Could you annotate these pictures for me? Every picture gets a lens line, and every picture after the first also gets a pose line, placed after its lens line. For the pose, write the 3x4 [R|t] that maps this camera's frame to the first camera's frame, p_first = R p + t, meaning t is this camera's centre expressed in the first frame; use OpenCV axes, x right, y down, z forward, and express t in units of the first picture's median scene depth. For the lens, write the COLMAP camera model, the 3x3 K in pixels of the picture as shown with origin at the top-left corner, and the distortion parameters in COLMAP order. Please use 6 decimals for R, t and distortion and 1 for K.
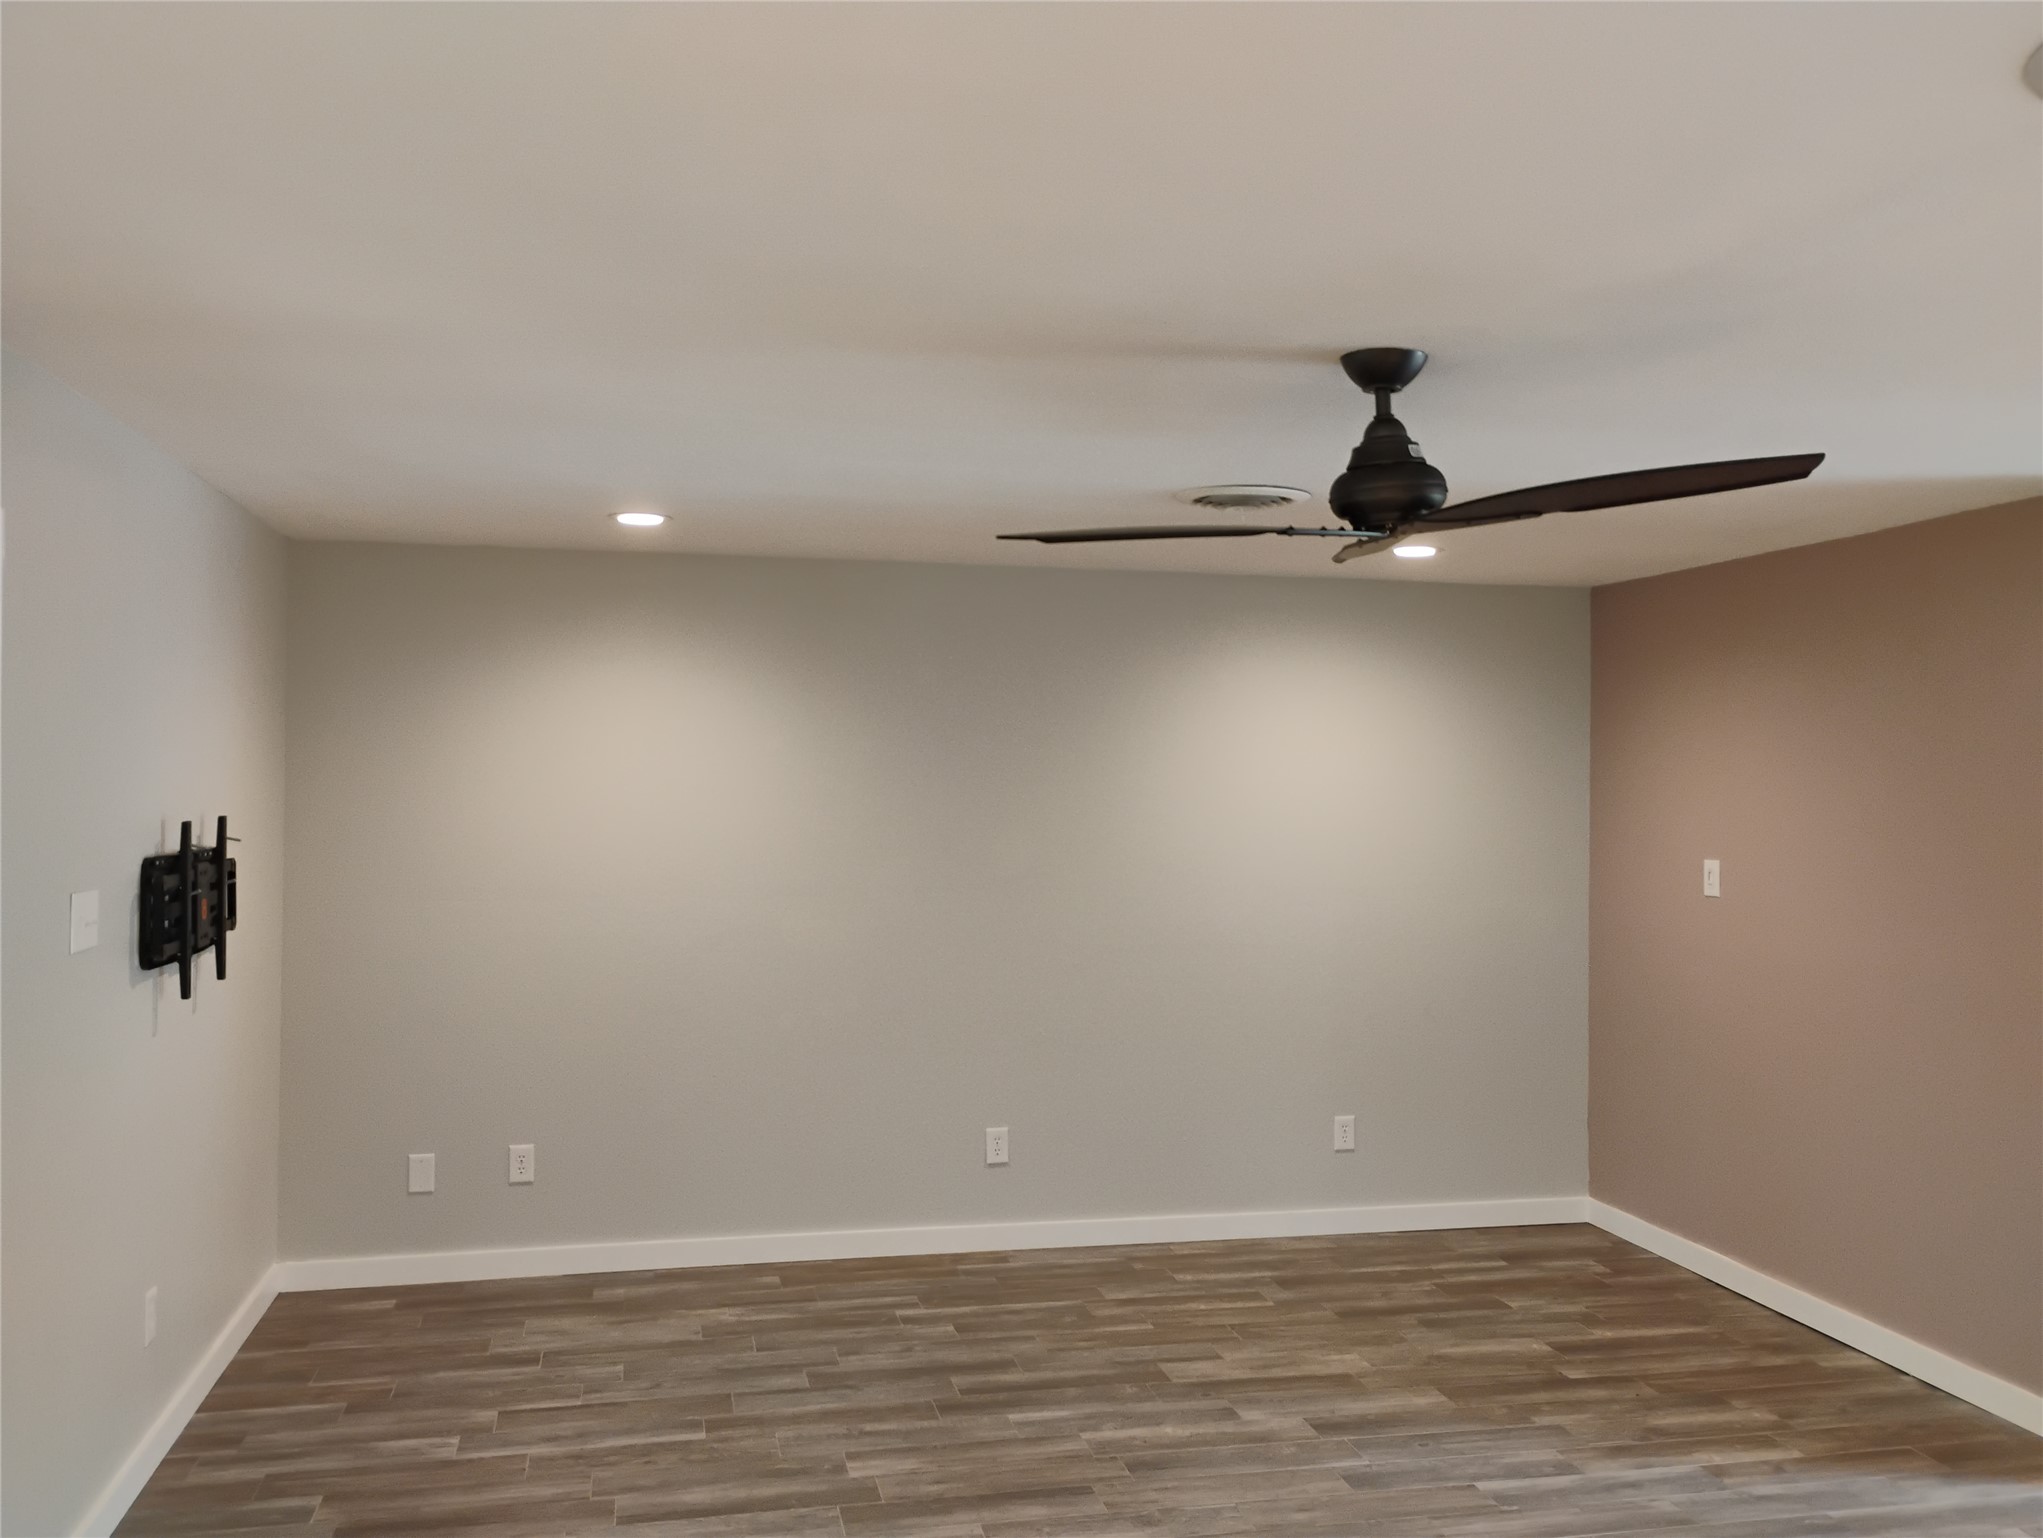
lens RADIAL K [[1696.3, 0, 1012.9], [0, 1696.3, 762.0], [0, 0, 1]] dist [0.062131, -0.054070]
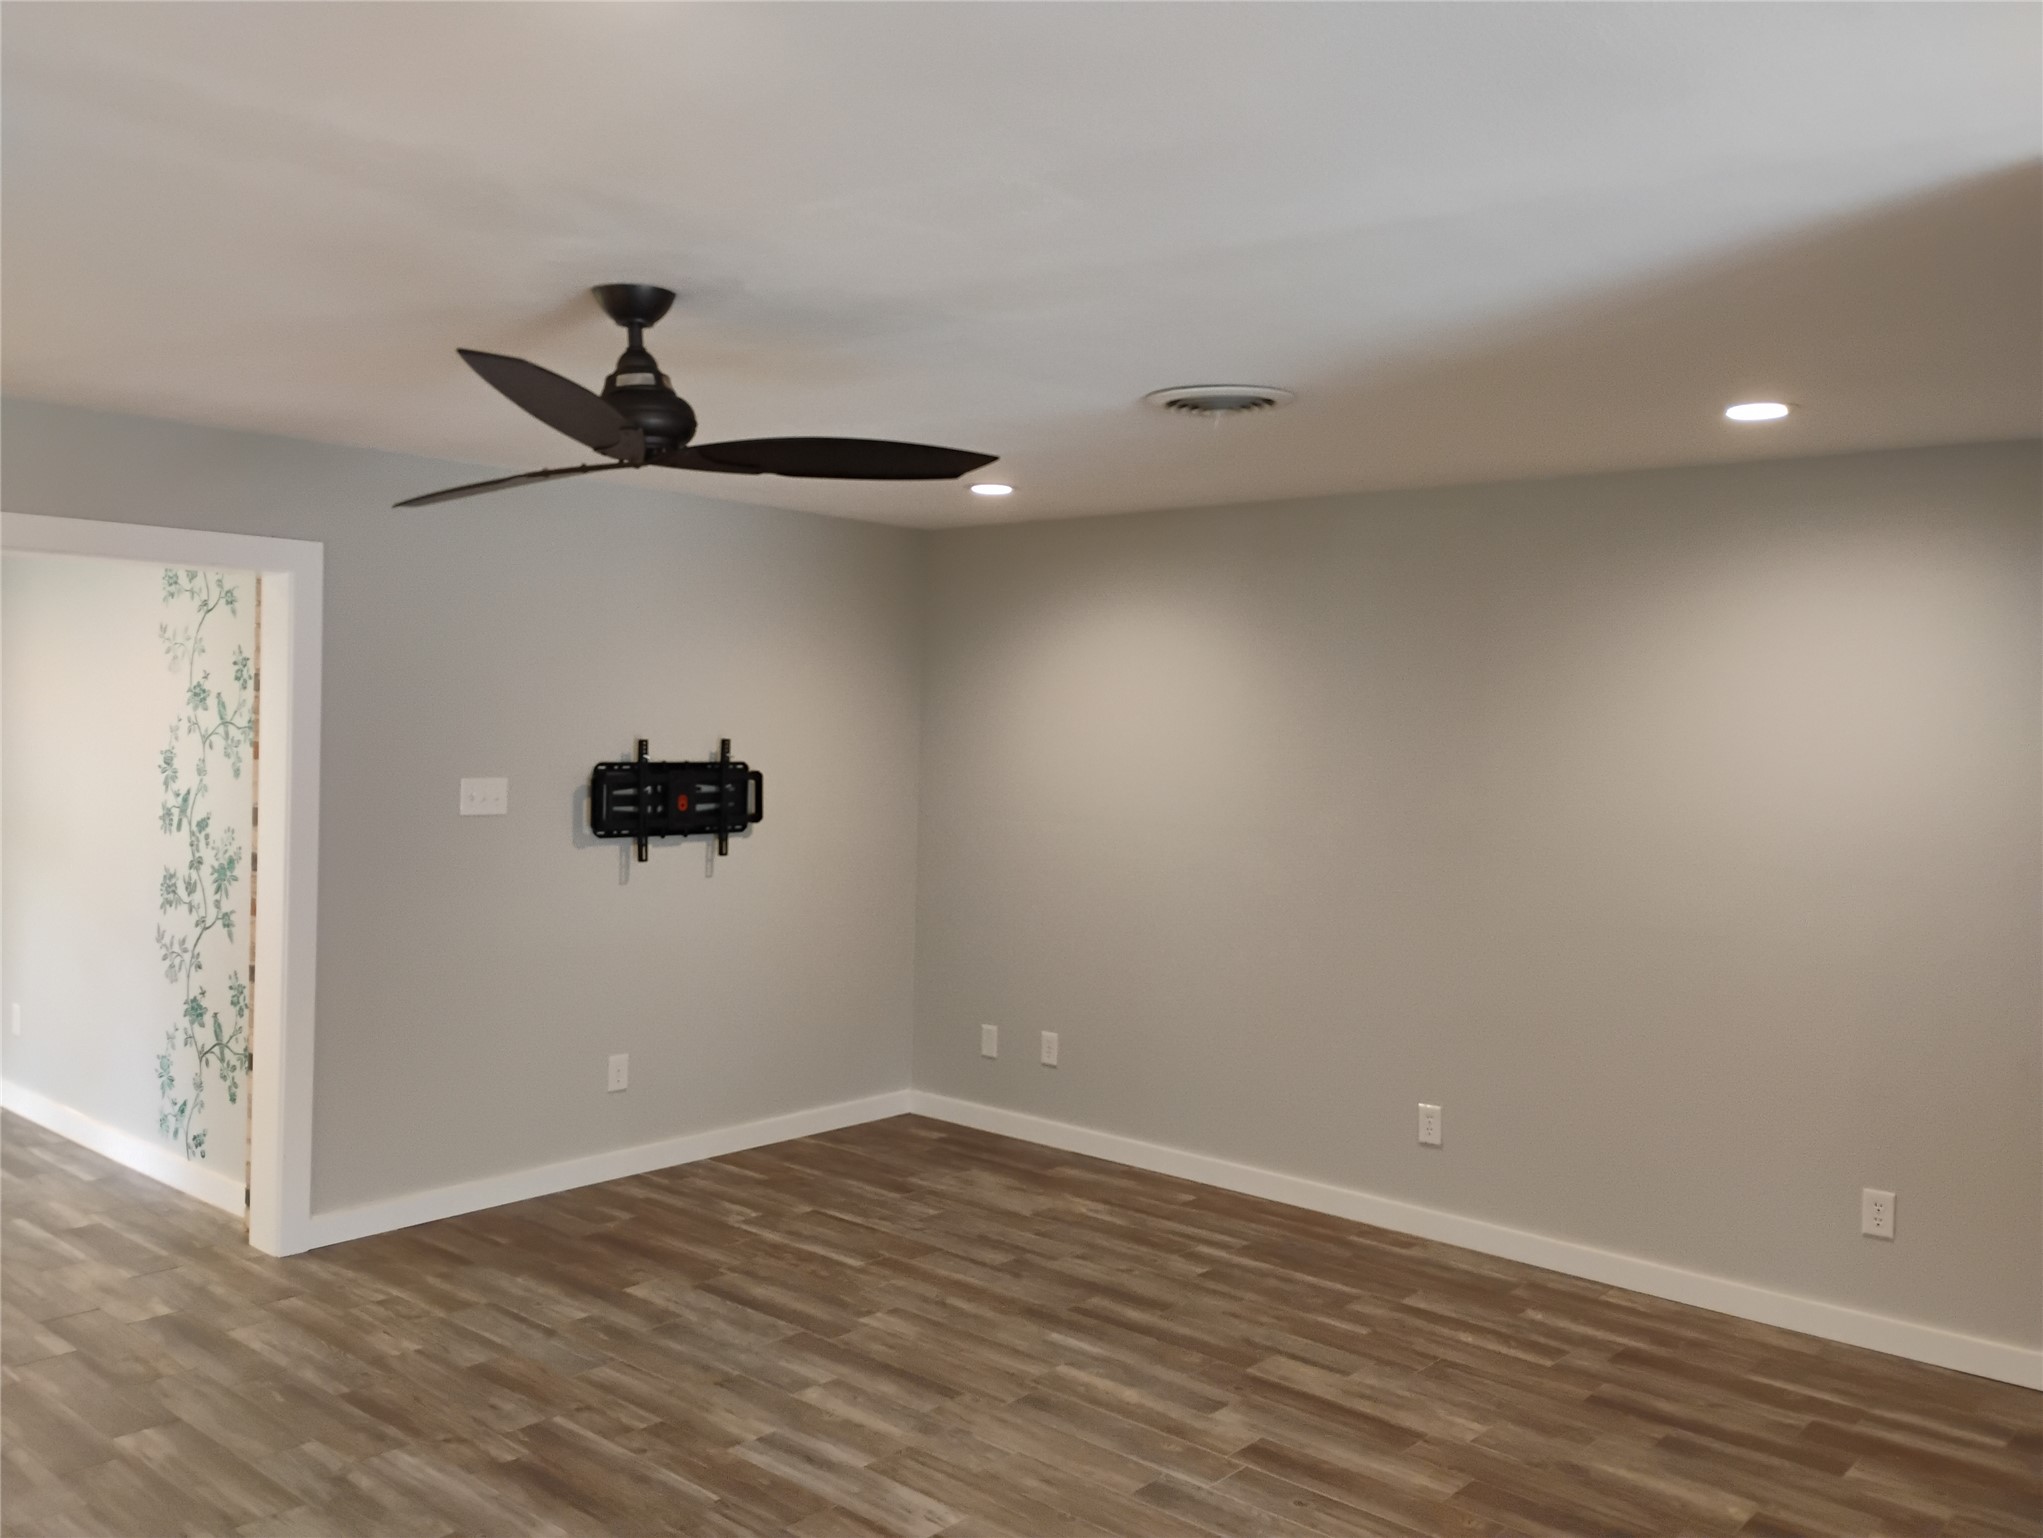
lens RADIAL K [[1696.3, 0, 1012.9], [0, 1696.3, 762.0], [0, 0, 1]] dist [0.062131, -0.054070]
pose [[0.582257, 0.024100, -0.812647, 0.725235], [-0.007754, 0.999680, 0.024091, 0.012030], [0.812968, -0.007726, 0.582258, 0.343704]]
